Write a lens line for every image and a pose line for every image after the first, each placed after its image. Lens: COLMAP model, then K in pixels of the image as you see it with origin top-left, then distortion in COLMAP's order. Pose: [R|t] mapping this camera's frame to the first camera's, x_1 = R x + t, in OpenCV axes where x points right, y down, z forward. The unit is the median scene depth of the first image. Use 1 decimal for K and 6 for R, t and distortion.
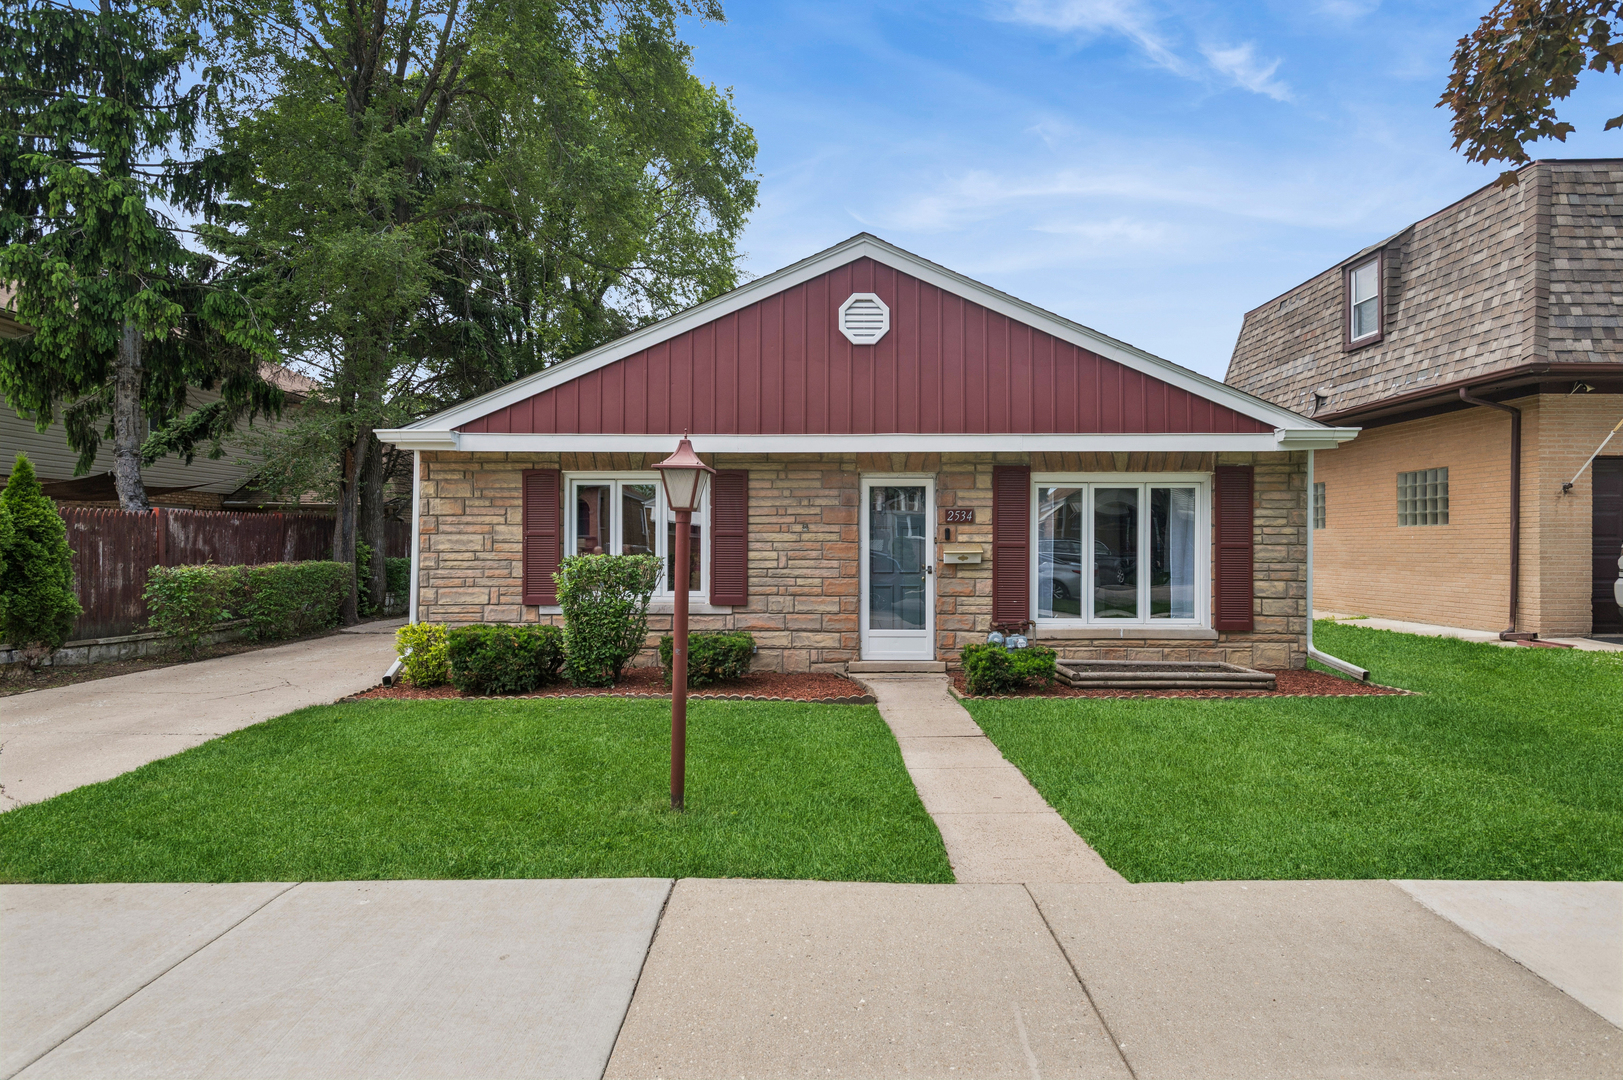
lens RADIAL K [[891.3, 0, 809.4], [0, 891.3, 548.1], [0, 0, 1]] dist [0.016695, -0.004801]
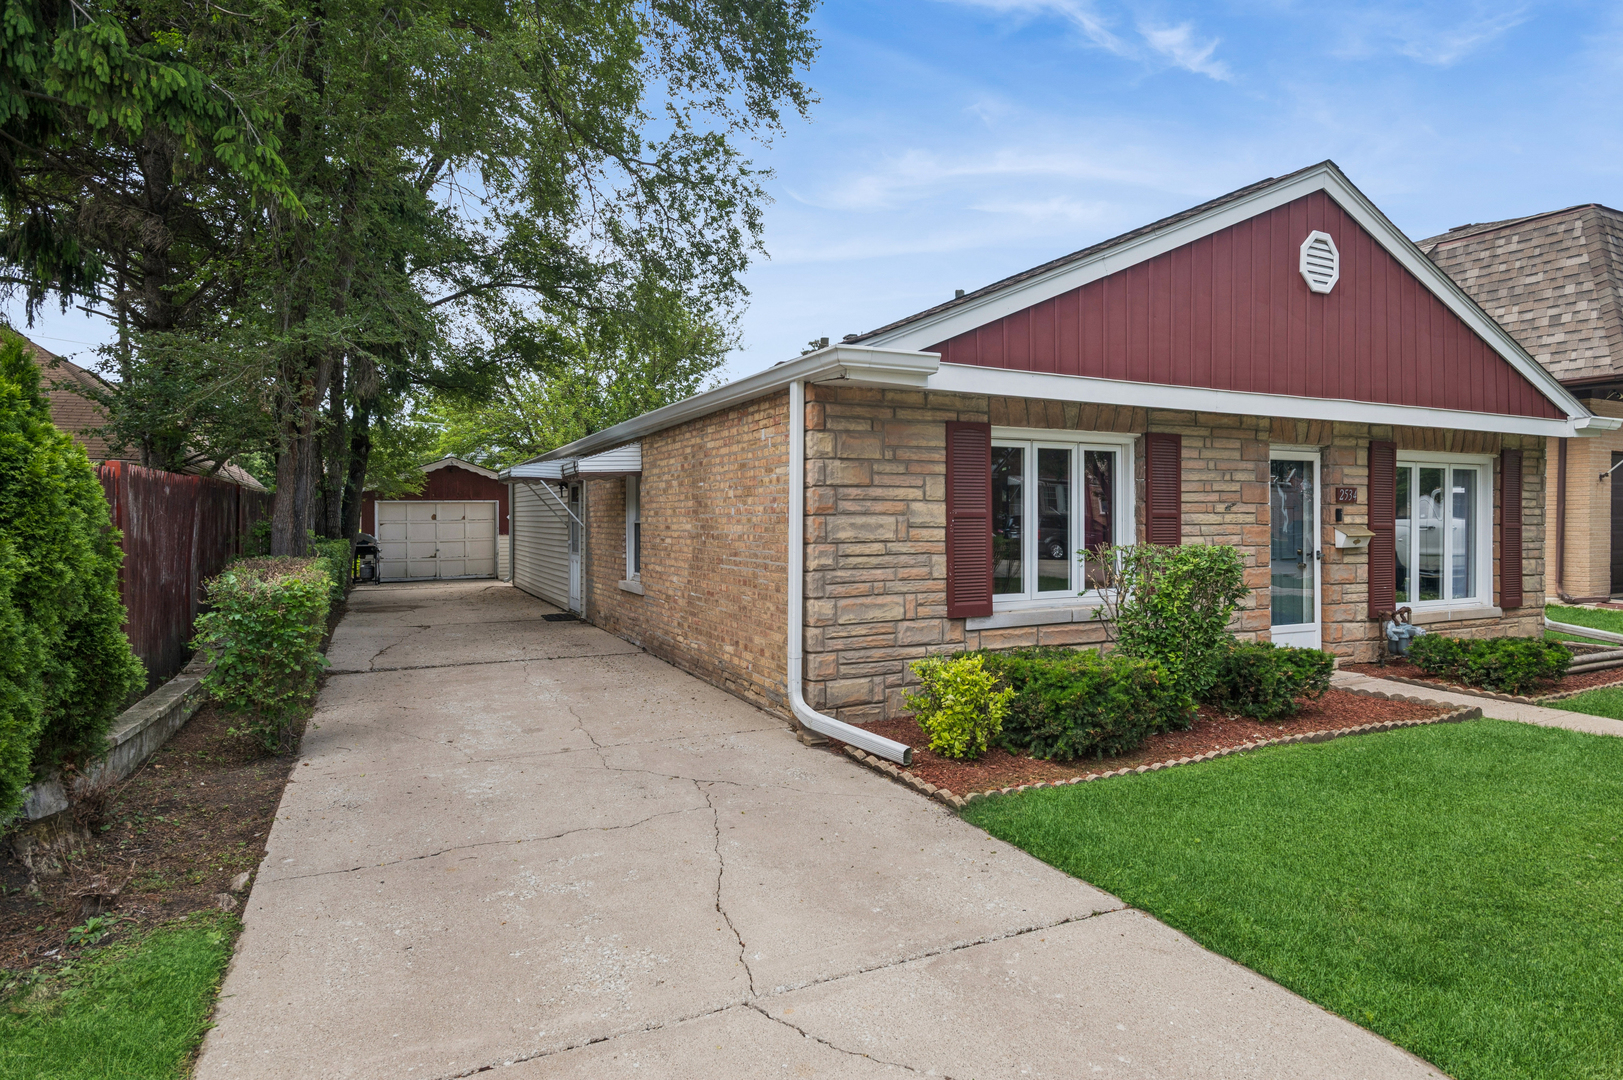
lens RADIAL K [[891.3, 0, 811.8], [0, 891.3, 527.8], [0, 0, 1]] dist [0.016695, -0.004801]
pose [[0.889013, -0.006543, 0.457836, -0.725921], [0.003581, 0.999967, 0.007338, -0.011396], [-0.457869, -0.004885, 0.889006, 0.437661]]
